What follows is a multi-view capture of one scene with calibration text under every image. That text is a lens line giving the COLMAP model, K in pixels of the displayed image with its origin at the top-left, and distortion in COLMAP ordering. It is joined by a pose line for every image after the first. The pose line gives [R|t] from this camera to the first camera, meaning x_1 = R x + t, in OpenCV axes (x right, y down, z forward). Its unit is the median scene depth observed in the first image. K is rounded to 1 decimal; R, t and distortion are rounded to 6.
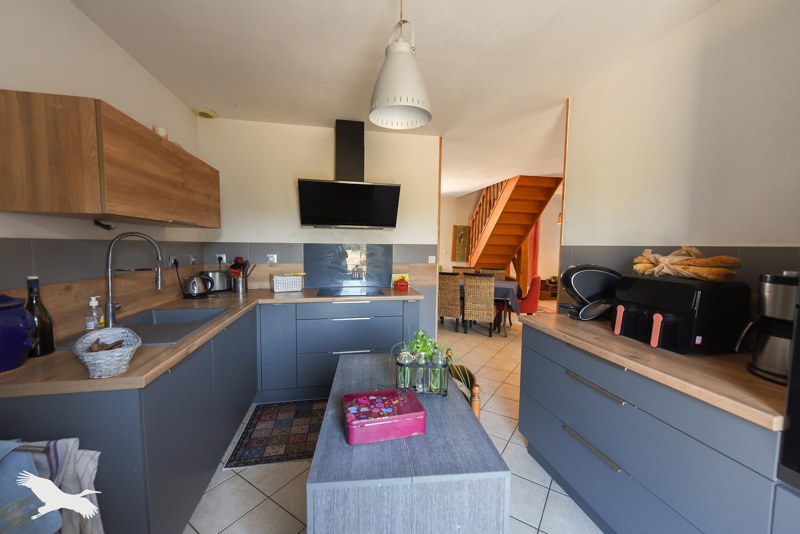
lens RADIAL K [[312.3, 0, 400.0], [0, 312.3, 267.0], [0, 0, 1]] dist [0.000682, 0.000047]
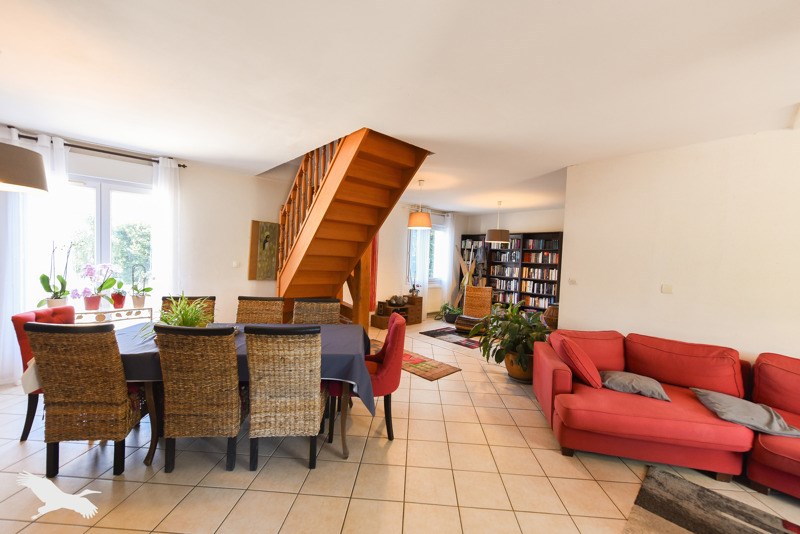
lens RADIAL K [[312.3, 0, 400.0], [0, 312.3, 267.0], [0, 0, 1]] dist [0.000682, 0.000047]
pose [[0.852152, 0.002254, 0.523290, 0.126732], [0.008332, 0.999806, -0.017875, -0.038924], [-0.523229, 0.019592, 0.851967, 0.430759]]
